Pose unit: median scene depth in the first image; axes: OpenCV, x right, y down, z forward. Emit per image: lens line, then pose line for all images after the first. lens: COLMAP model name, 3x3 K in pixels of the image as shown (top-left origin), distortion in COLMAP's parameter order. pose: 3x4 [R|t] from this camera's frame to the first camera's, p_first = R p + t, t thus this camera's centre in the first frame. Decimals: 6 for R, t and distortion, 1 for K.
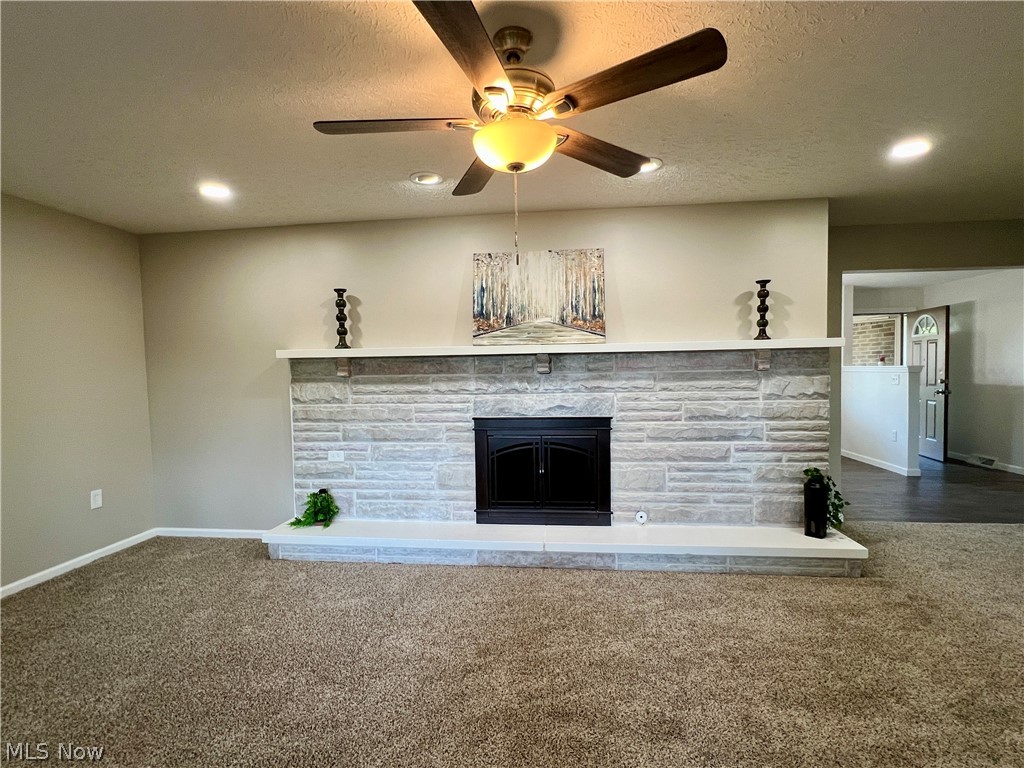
lens RADIAL K [[493.7, 0, 510.9], [0, 493.7, 386.2], [0, 0, 1]] dist [-0.003590, 0.000663]
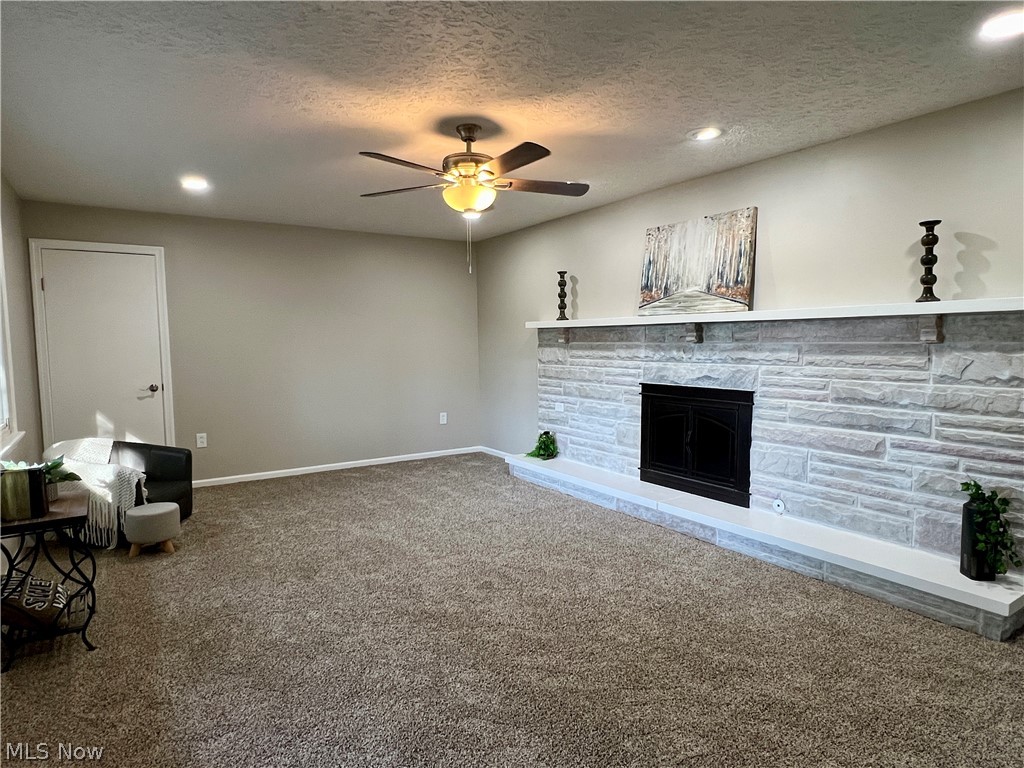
lens RADIAL K [[600.1, 0, 511.3], [0, 600.1, 387.4], [0, 0, 1]] dist [-0.004342, 0.001103]
pose [[0.639866, 0.071771, -0.765128, 0.768027], [-0.028499, 0.997161, 0.069704, -0.010124], [0.767958, -0.022796, 0.640095, -0.061223]]
